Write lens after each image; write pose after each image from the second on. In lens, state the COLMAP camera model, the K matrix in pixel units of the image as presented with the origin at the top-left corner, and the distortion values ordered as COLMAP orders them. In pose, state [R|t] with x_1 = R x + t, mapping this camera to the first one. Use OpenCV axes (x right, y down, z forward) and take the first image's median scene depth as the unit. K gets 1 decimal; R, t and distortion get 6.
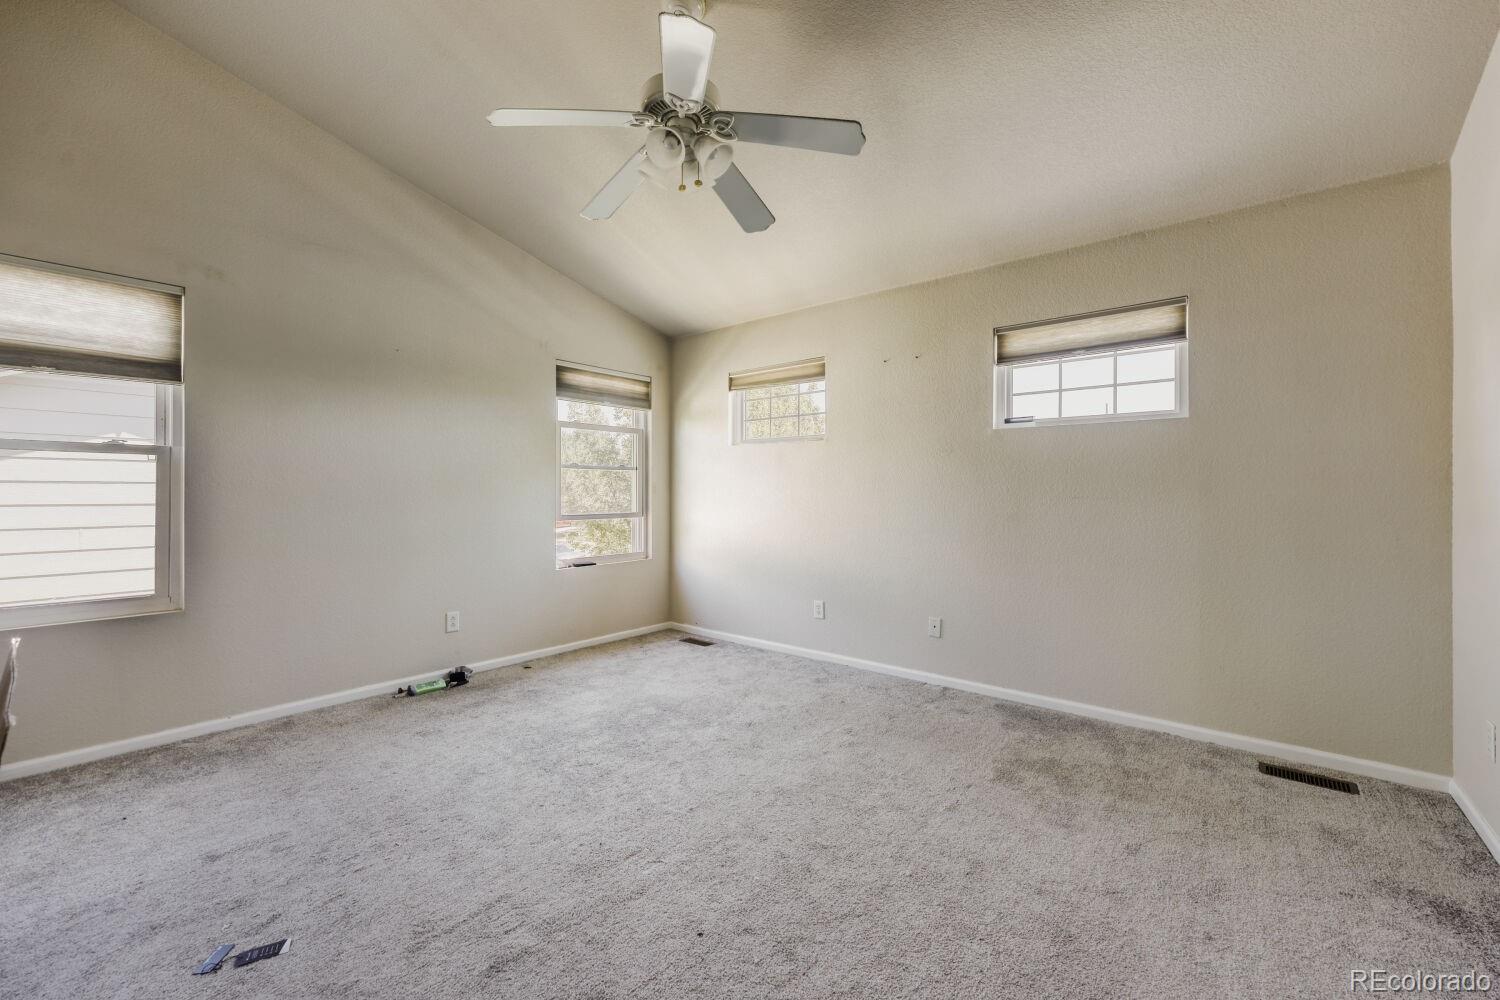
lens RADIAL K [[605.3, 0, 725.9], [0, 605.3, 491.6], [0, 0, 1]] dist [0.004260, 0.000034]
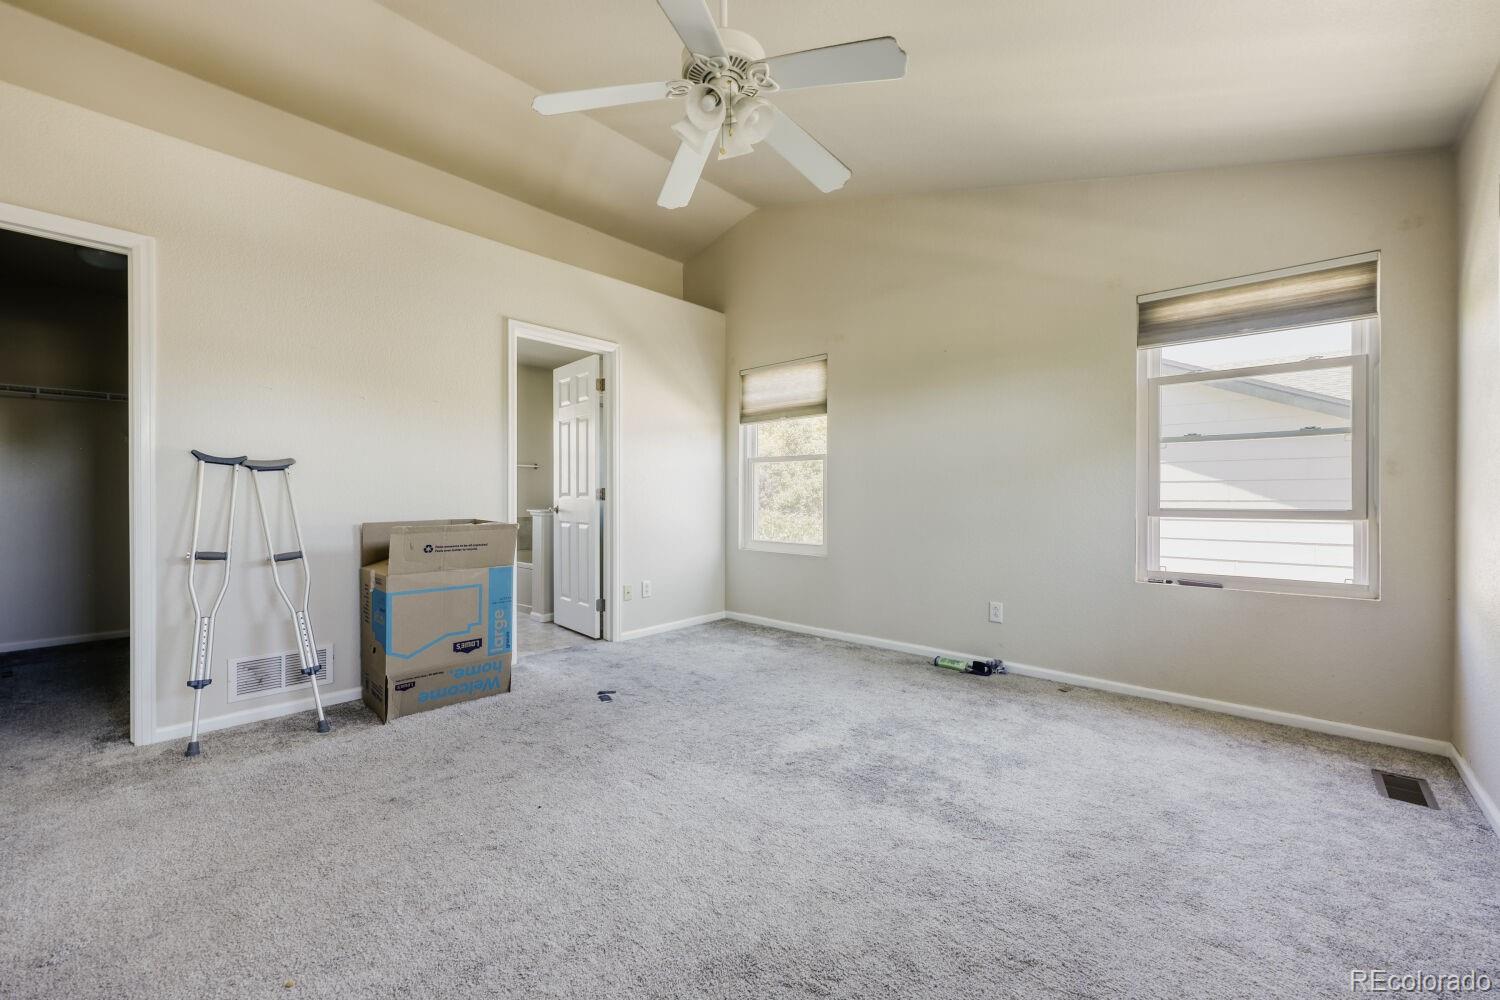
lens RADIAL K [[605.3, 0, 754.9], [0, 605.3, 496.7], [0, 0, 1]] dist [0.004260, 0.000034]
pose [[-0.007489, 0.003465, -0.999966, 0.518003], [-0.001258, 0.999993, 0.003474, 0.025730], [0.999971, 0.001284, -0.007485, 0.610804]]
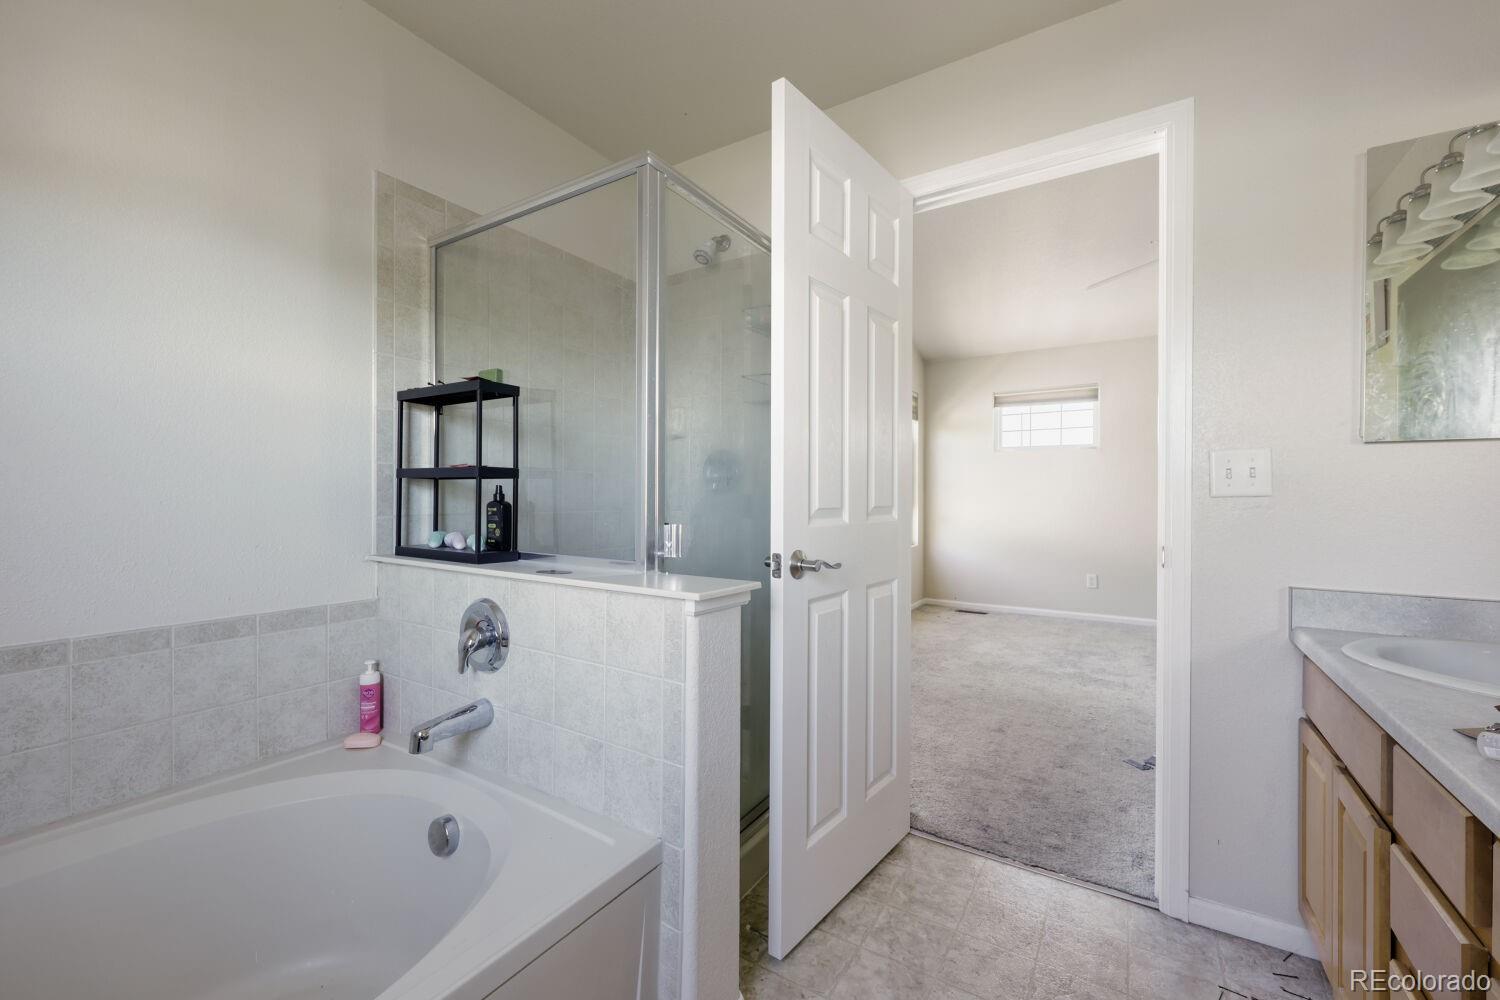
lens RADIAL K [[605.3, 0, 749.8], [0, 605.3, 496.2], [0, 0, 1]] dist [0.004260, 0.000034]
pose [[0.991759, 0.000969, 0.128117, -0.831736], [-0.001801, 0.999978, 0.006383, 0.010146], [-0.128108, -0.006561, 0.991739, -0.198972]]
